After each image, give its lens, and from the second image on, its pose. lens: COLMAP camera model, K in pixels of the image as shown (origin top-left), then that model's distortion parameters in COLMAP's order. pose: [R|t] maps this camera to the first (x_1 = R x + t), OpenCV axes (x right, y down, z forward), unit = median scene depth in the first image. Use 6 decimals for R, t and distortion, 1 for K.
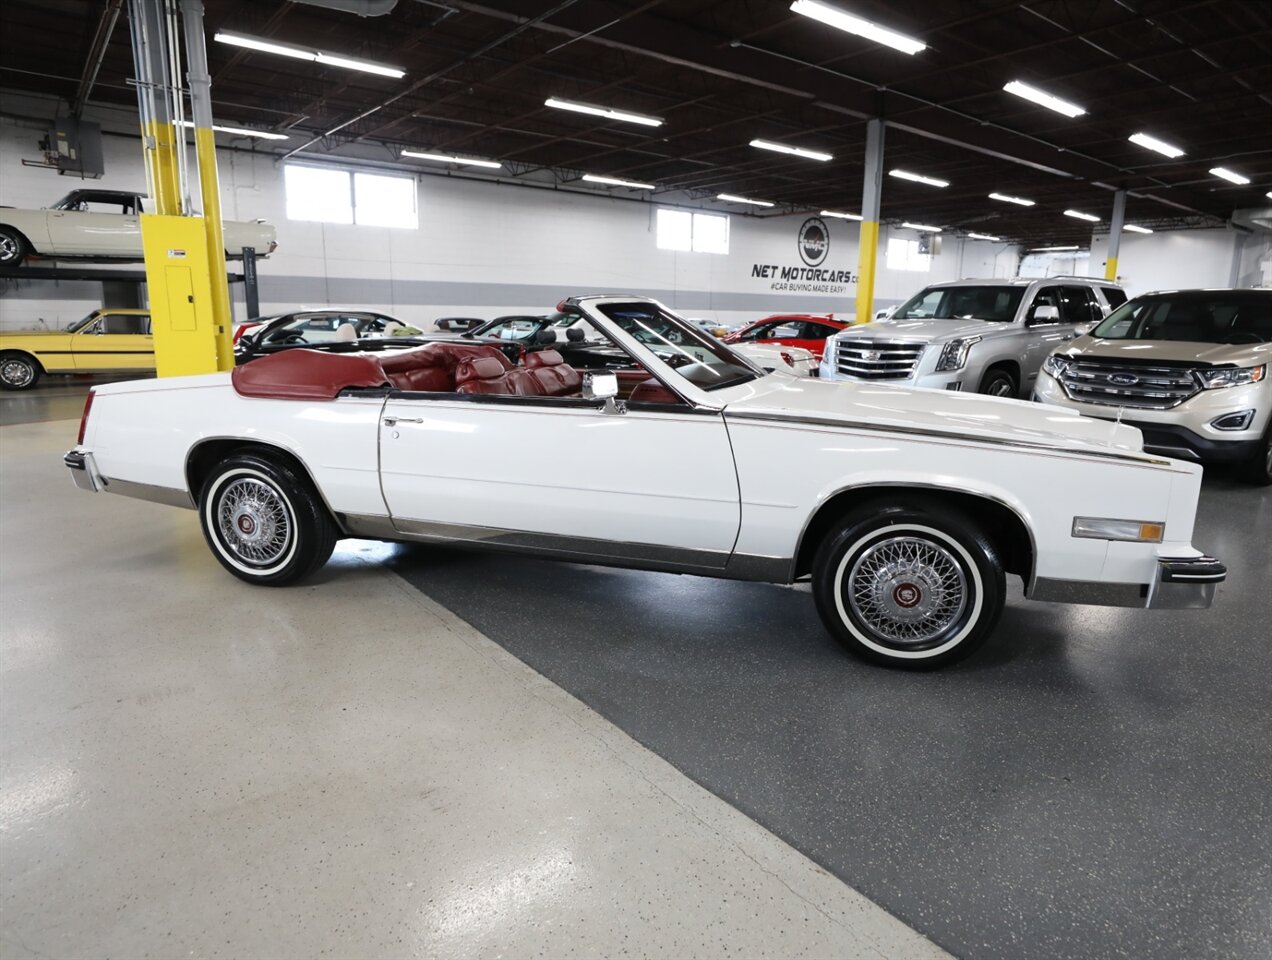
lens RADIAL K [[772.7, 0, 636.0], [0, 772.7, 480.0], [0, 0, 1]] dist [-0.017262, 0.002176]
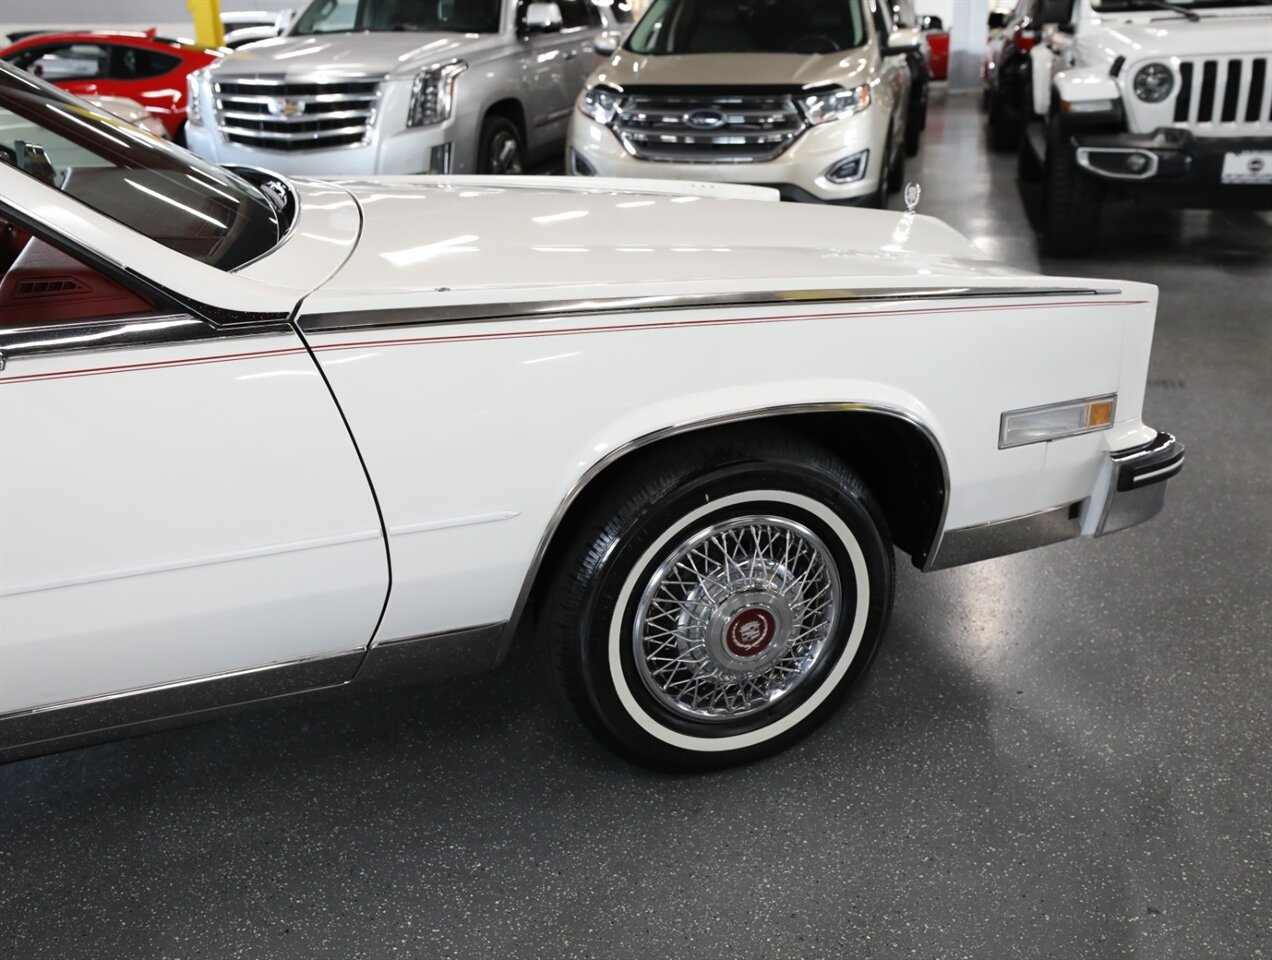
lens RADIAL K [[1194.5, 0, 636.0], [0, 1194.5, 480.0], [0, 0, 1]] dist [0.010363, 0.024260]
pose [[0.796077, -0.244554, 0.553583, -0.070598], [0.157695, 0.966942, 0.200389, -0.073201], [-0.584289, -0.072228, 0.808325, 0.292844]]
